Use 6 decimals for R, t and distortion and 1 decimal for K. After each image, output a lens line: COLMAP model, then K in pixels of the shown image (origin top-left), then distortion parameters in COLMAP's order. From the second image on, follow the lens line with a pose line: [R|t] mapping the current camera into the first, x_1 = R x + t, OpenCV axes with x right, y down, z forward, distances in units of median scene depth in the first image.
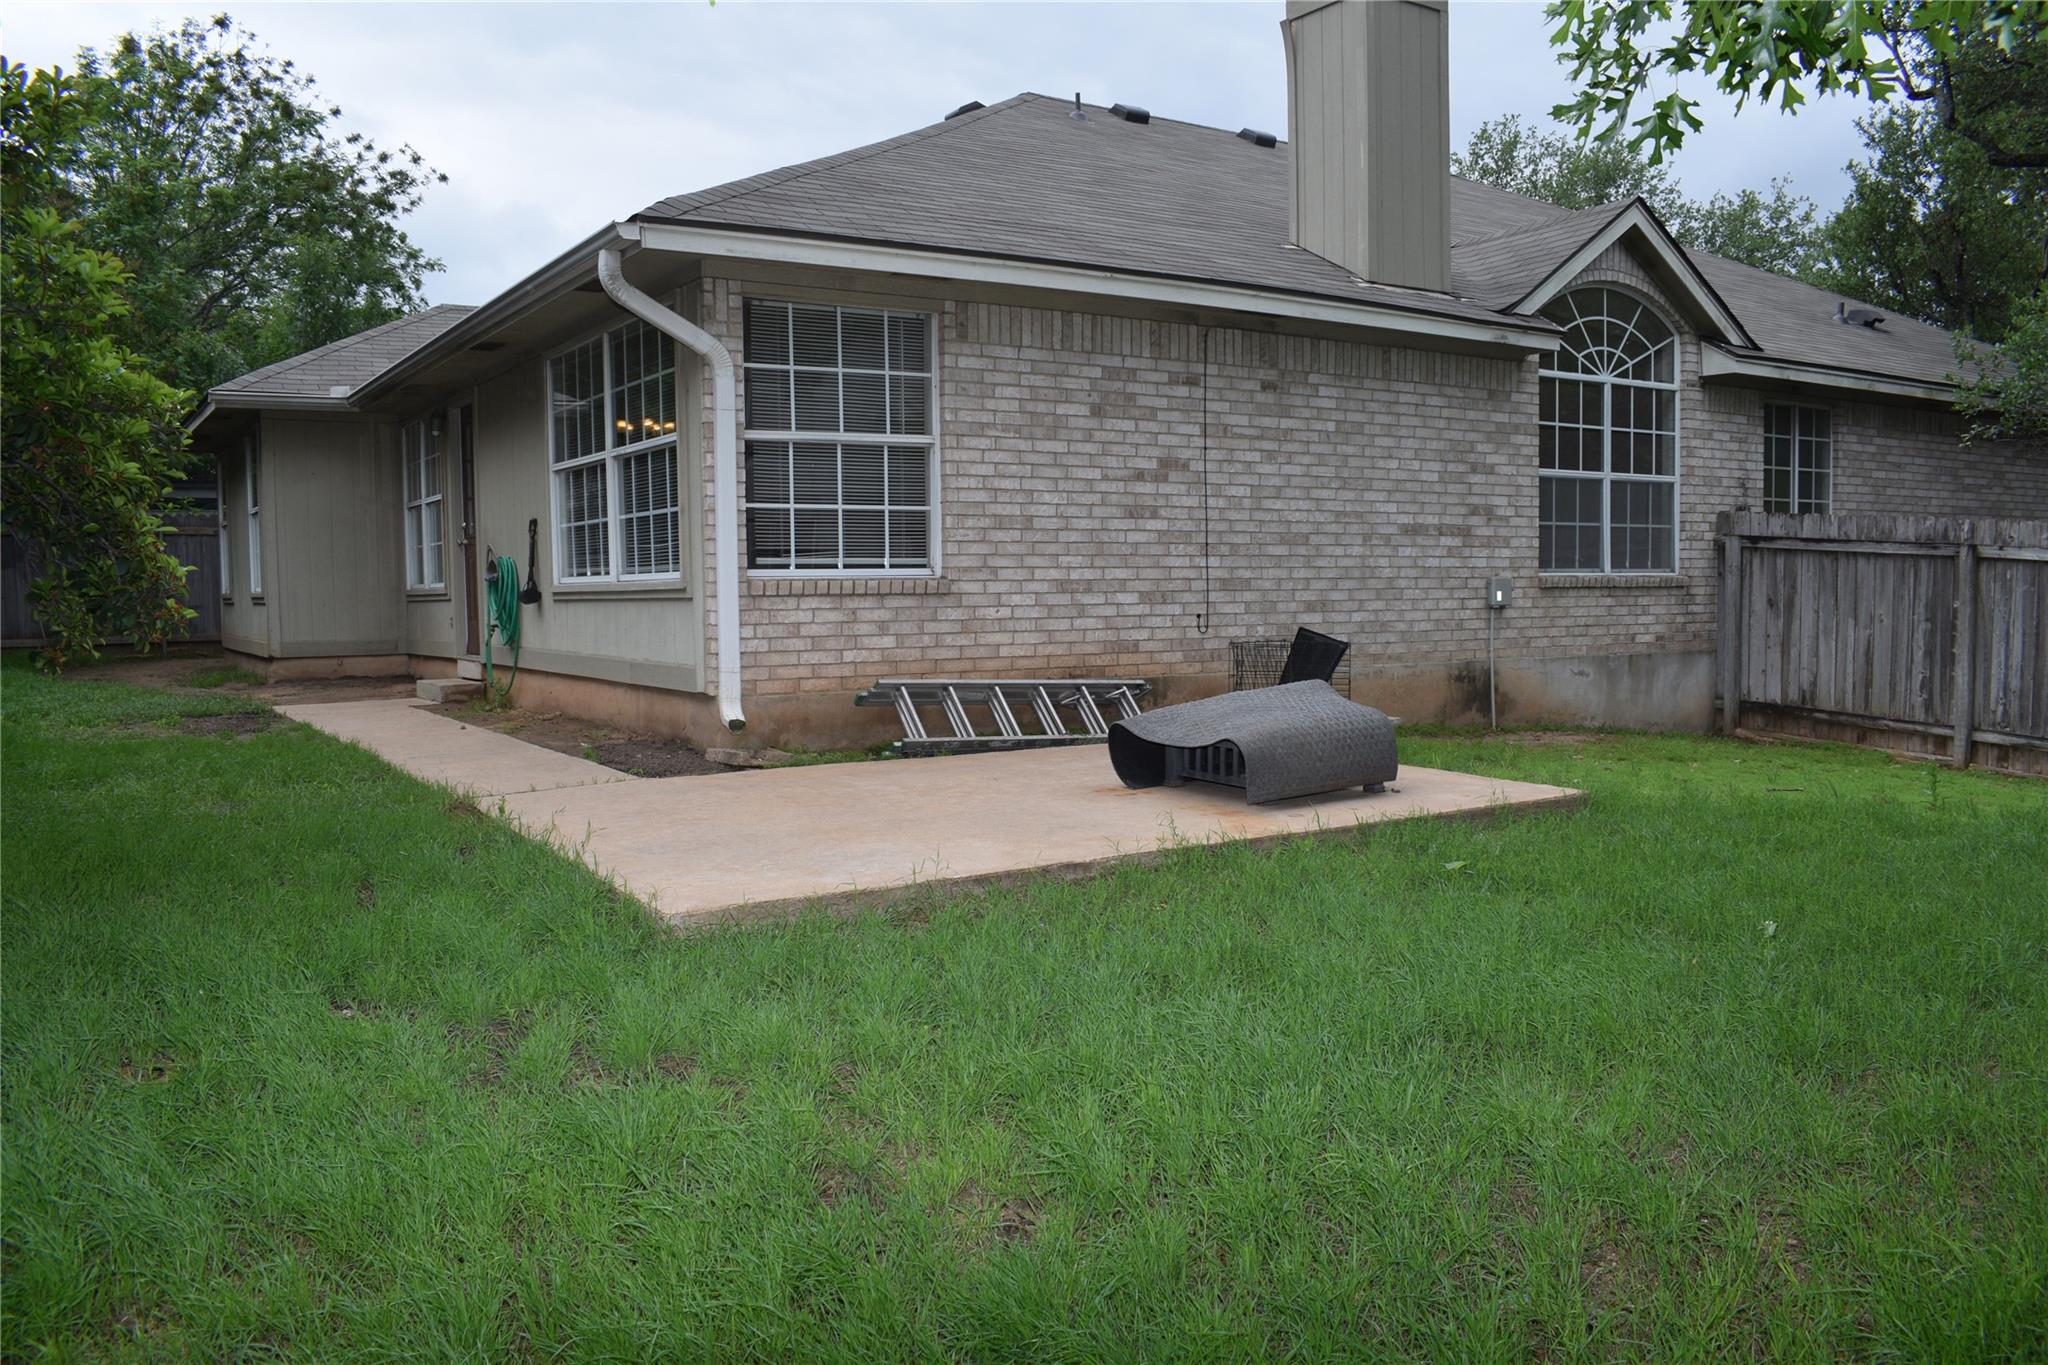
lens RADIAL K [[1613.8, 0, 1039.8], [0, 1613.8, 676.1], [0, 0, 1]] dist [-0.088589, 0.007147]
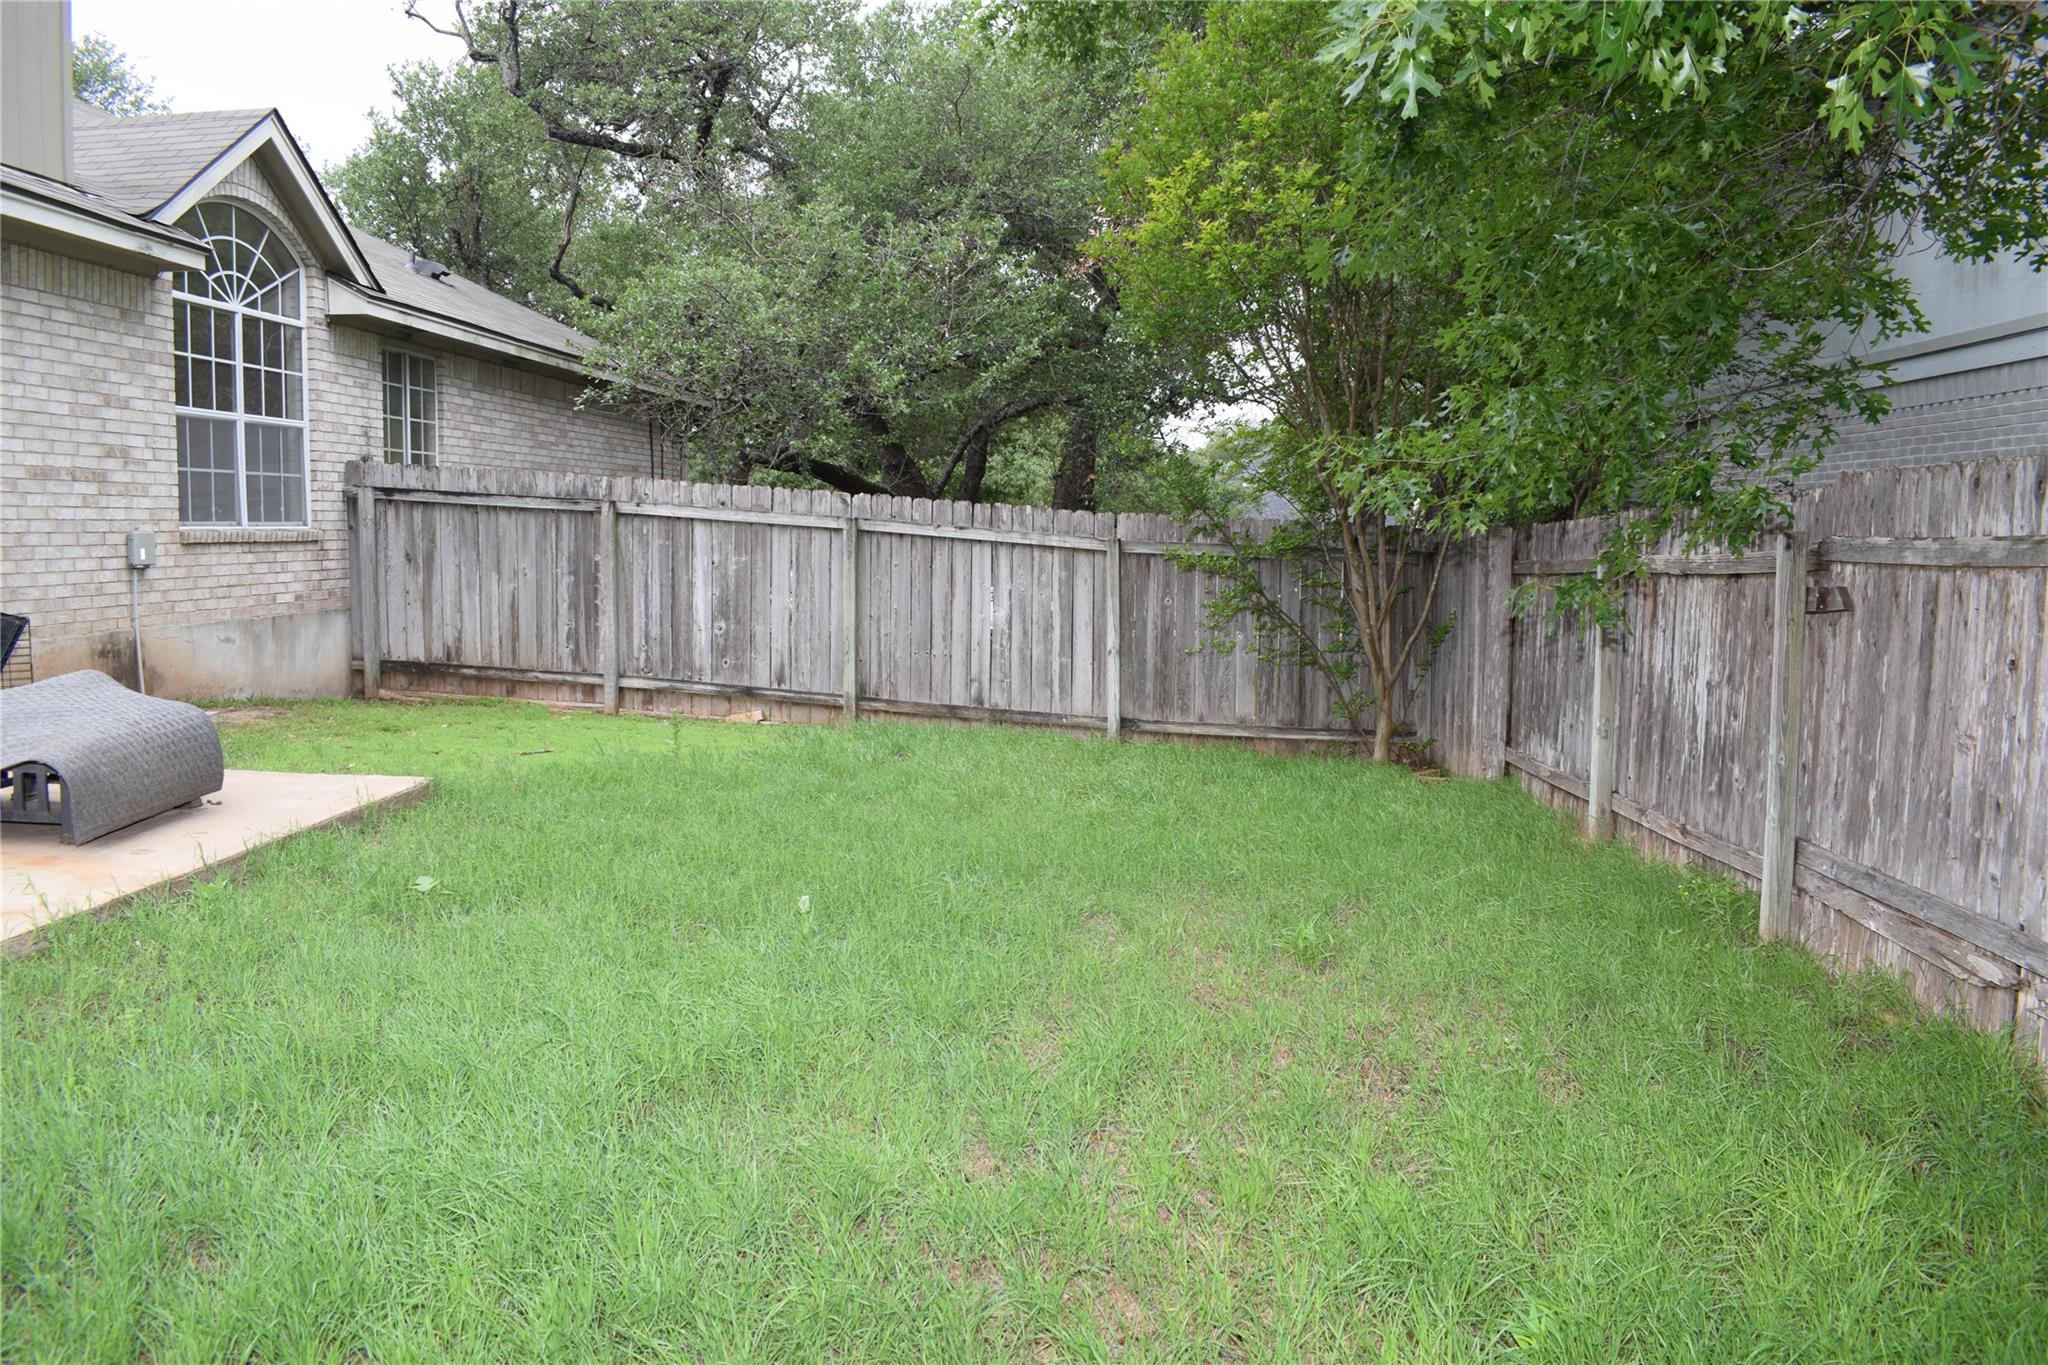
lens RADIAL K [[1613.8, 0, 1039.8], [0, 1613.8, 676.1], [0, 0, 1]] dist [-0.088589, 0.007147]
pose [[0.593504, -0.062059, 0.802435, -0.104782], [0.035422, 0.998071, 0.050990, -0.011316], [-0.804051, -0.001839, 0.594557, 0.129487]]
